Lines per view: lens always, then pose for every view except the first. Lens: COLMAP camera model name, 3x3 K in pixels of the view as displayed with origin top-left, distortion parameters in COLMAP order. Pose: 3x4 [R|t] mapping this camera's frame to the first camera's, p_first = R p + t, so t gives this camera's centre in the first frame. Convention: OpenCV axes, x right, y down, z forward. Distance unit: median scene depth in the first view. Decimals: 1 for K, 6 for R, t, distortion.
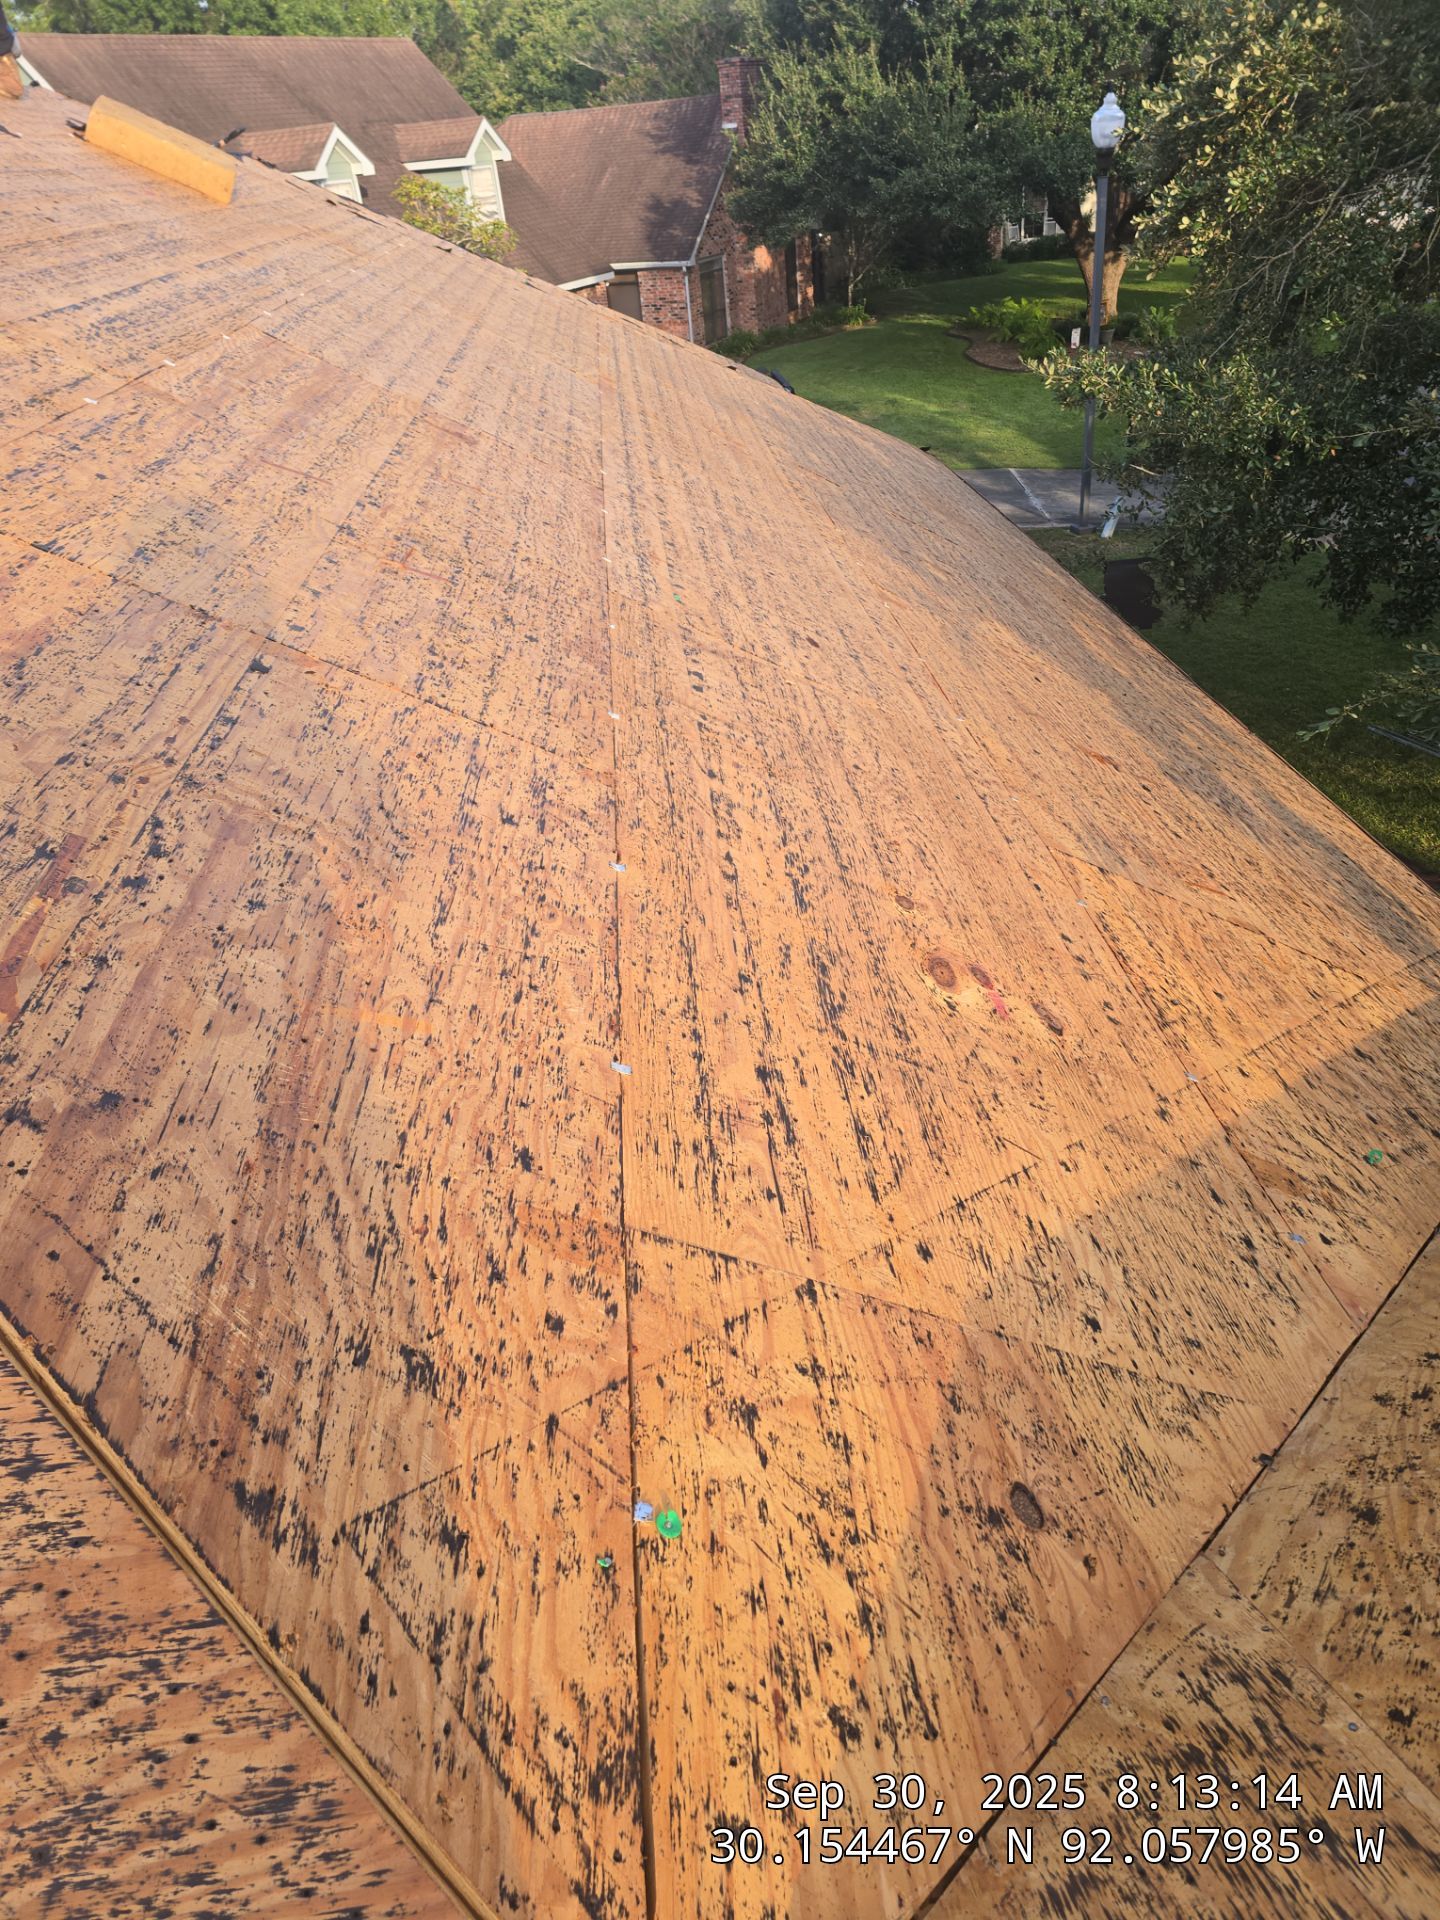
lens RADIAL K [[1278.0, 0, 758.3], [0, 1278.0, 954.0], [0, 0, 1]] dist [0.063419, -0.059013]
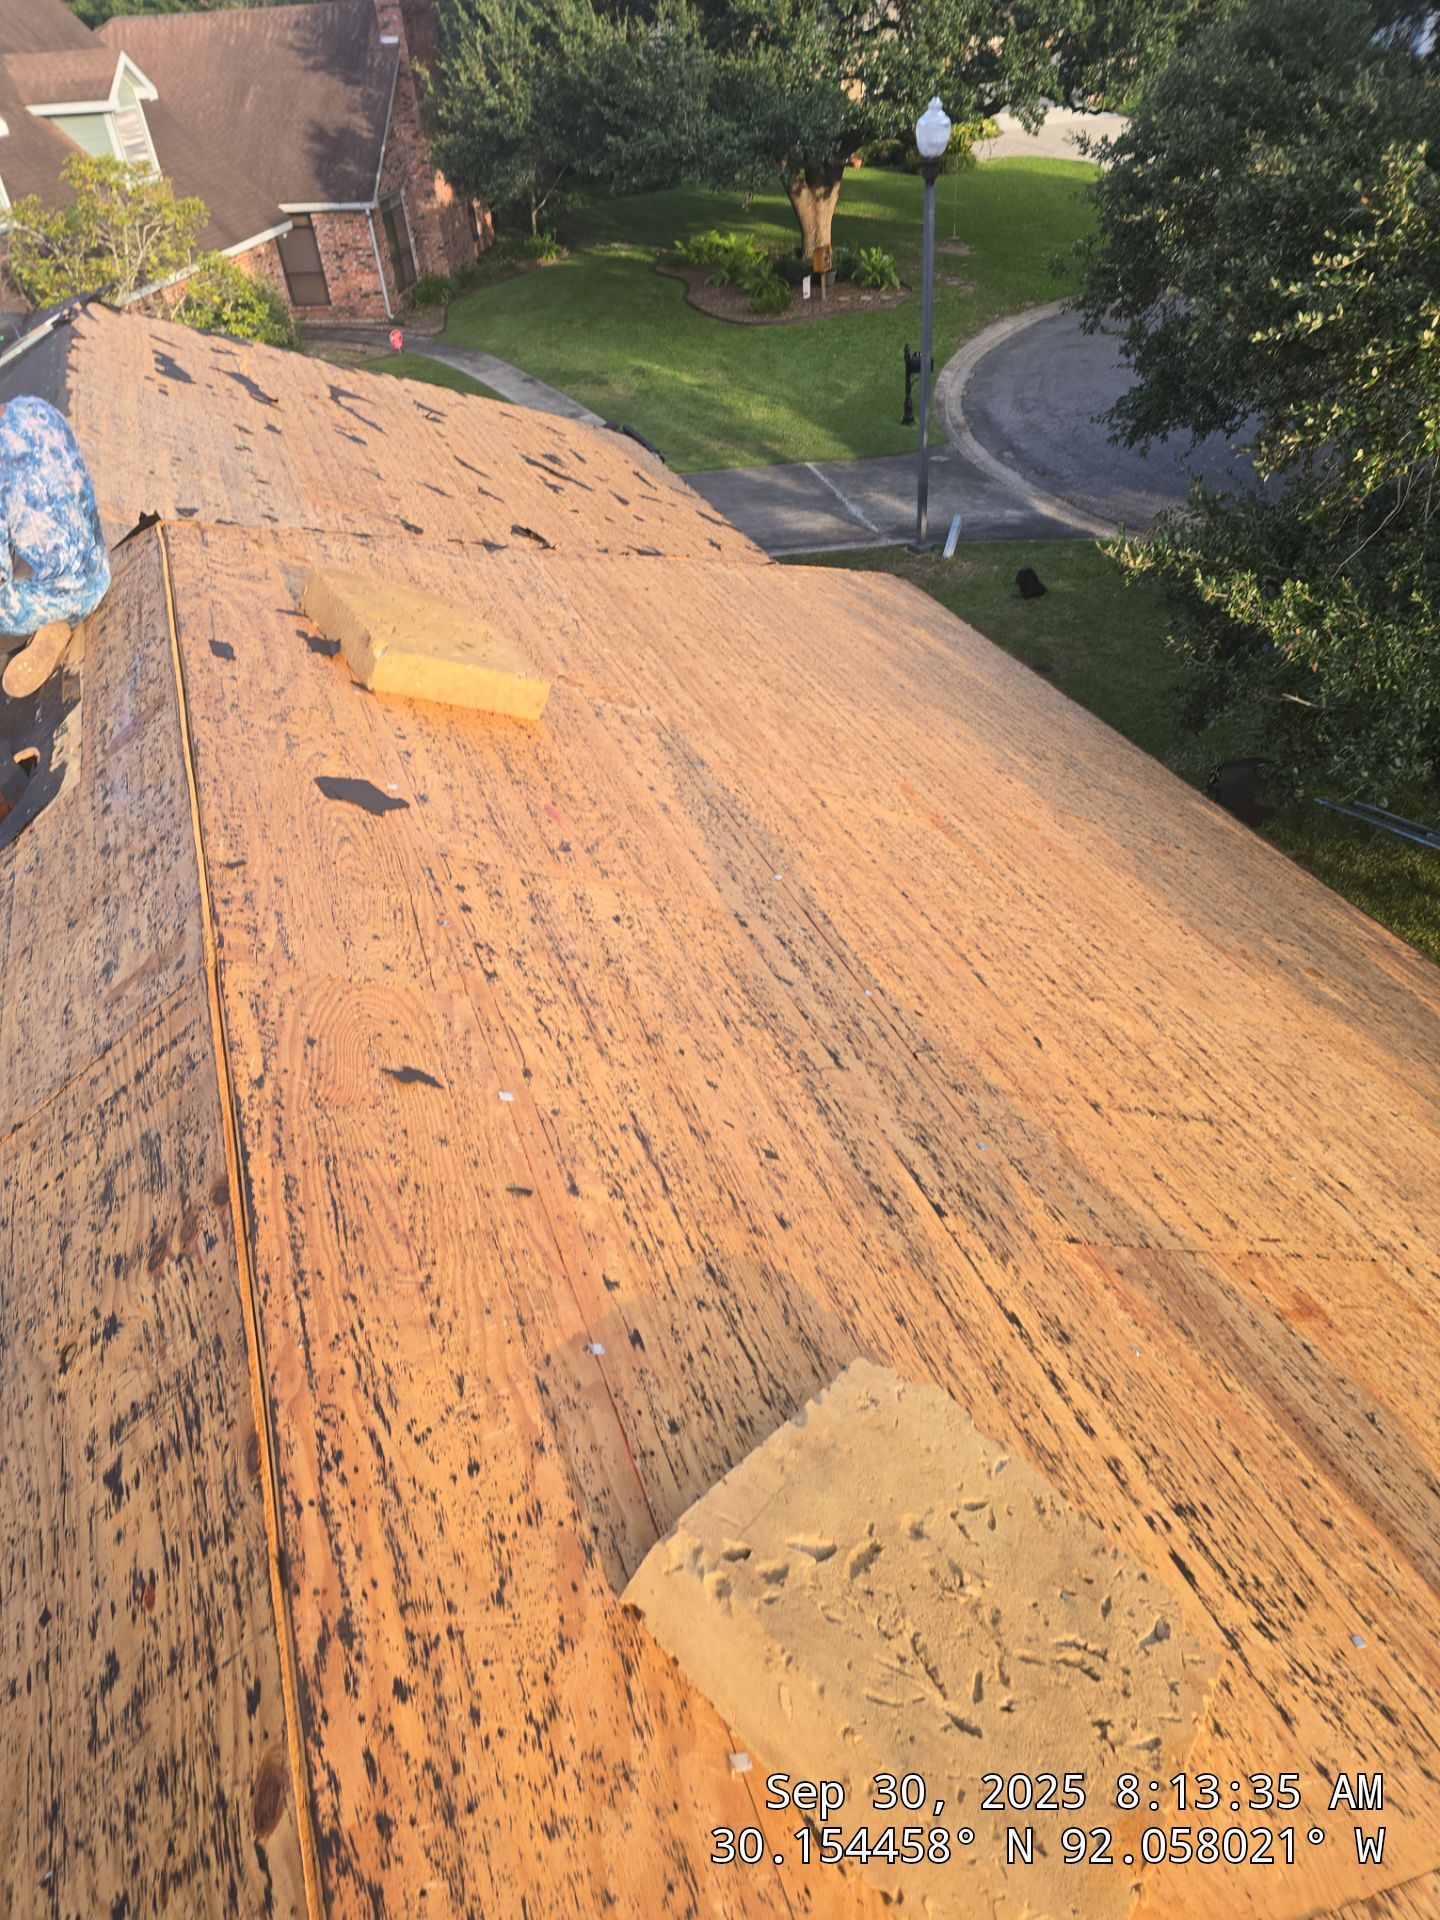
lens RADIAL K [[1278.0, 0, 758.3], [0, 1278.0, 954.0], [0, 0, 1]] dist [0.063419, -0.059013]
pose [[0.962438, -0.147494, 0.227945, -0.092226], [0.128035, 0.986916, 0.097997, -0.096709], [-0.239416, -0.065131, 0.968730, 0.051013]]
